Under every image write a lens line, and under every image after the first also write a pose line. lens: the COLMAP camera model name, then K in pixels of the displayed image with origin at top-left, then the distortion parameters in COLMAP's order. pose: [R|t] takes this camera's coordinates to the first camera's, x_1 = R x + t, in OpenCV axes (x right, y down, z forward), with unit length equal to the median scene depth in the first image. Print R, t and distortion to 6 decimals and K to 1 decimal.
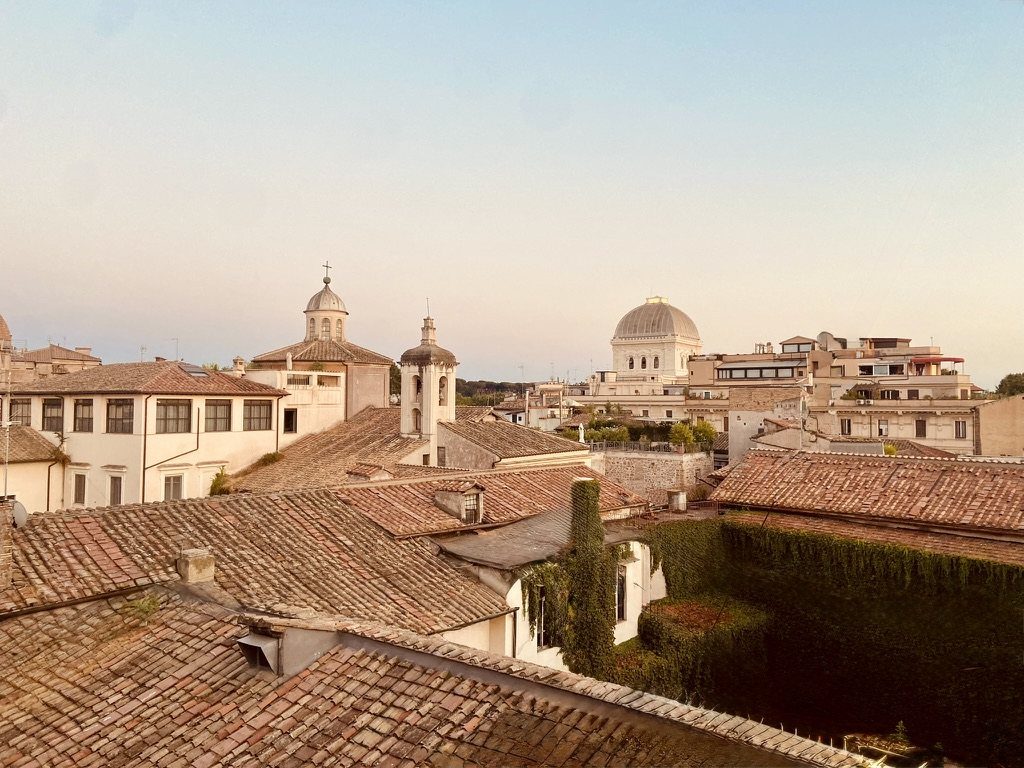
lens RADIAL K [[788.6, 0, 512.0], [0, 788.6, 384.0], [0, 0, 1]] dist [0.129014, -0.137898]
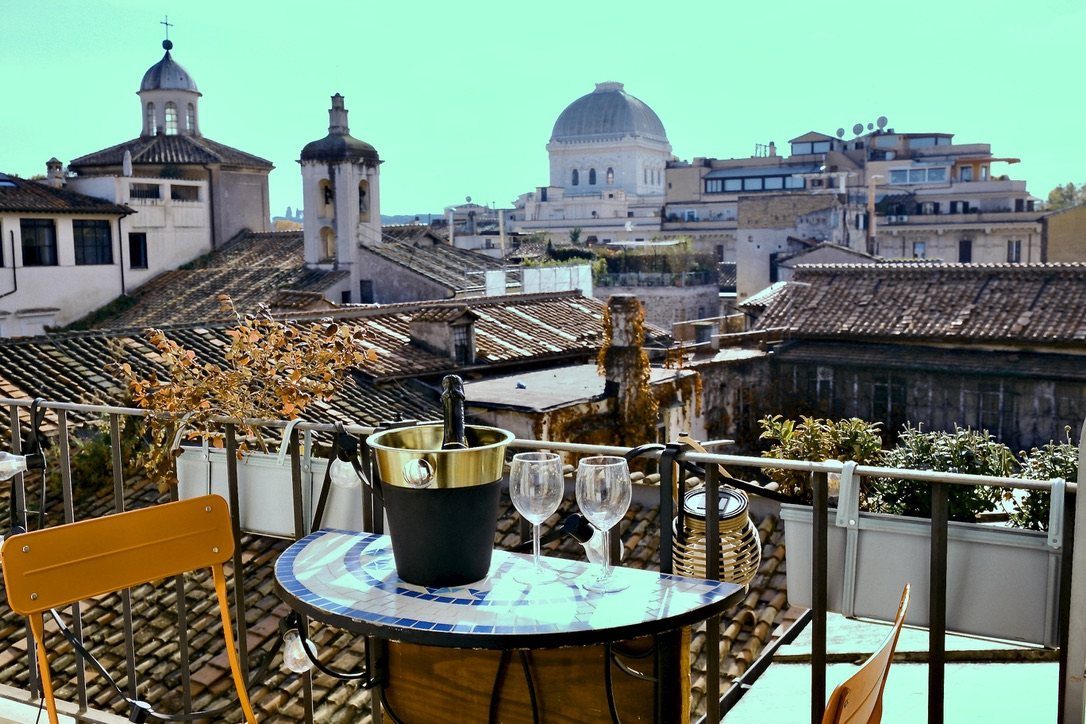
lens RADIAL K [[1123.5, 0, 522.5], [0, 1123.5, 375.8], [0, 0, 1]] dist [-0.004919, 0.015253]
pose [[0.992262, -0.036397, 0.118706, -0.071667], [0.019524, 0.989914, 0.140320, 0.025064], [-0.122616, -0.136917, 0.982964, -0.016991]]
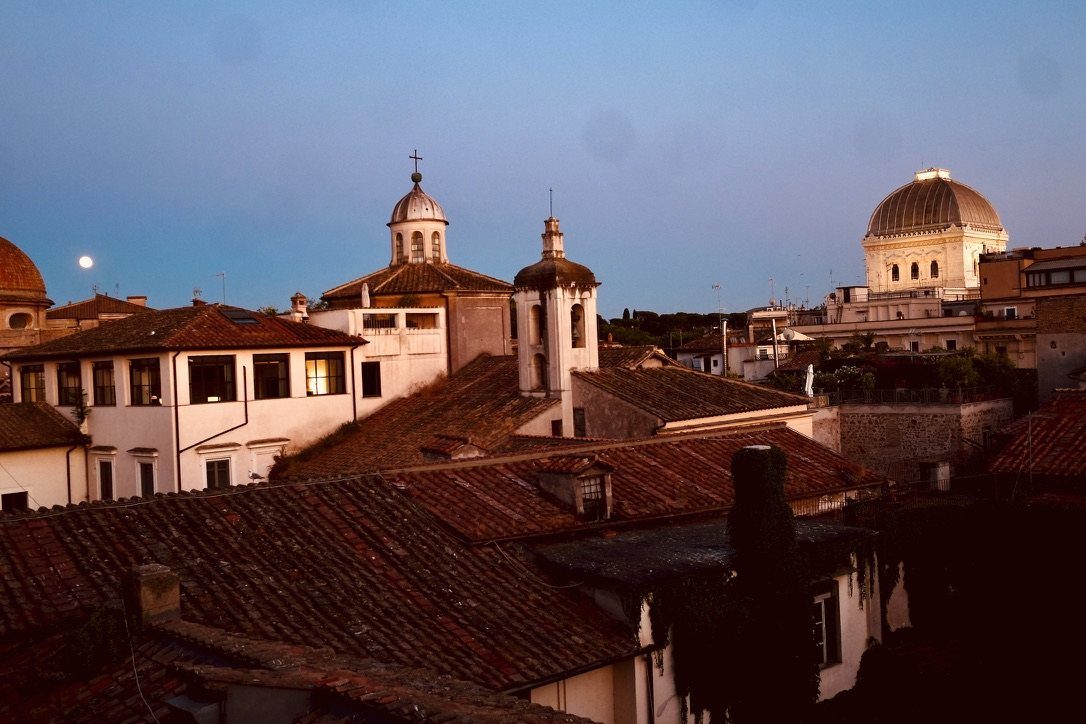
lens RADIAL K [[1123.5, 0, 522.5], [0, 1123.5, 375.8], [0, 0, 1]] dist [-0.004919, 0.015253]
pose [[0.982111, -0.044968, -0.182853, 0.040037], [0.053792, 0.997600, 0.043590, 0.007042], [0.180454, -0.052646, 0.982173, 0.045014]]
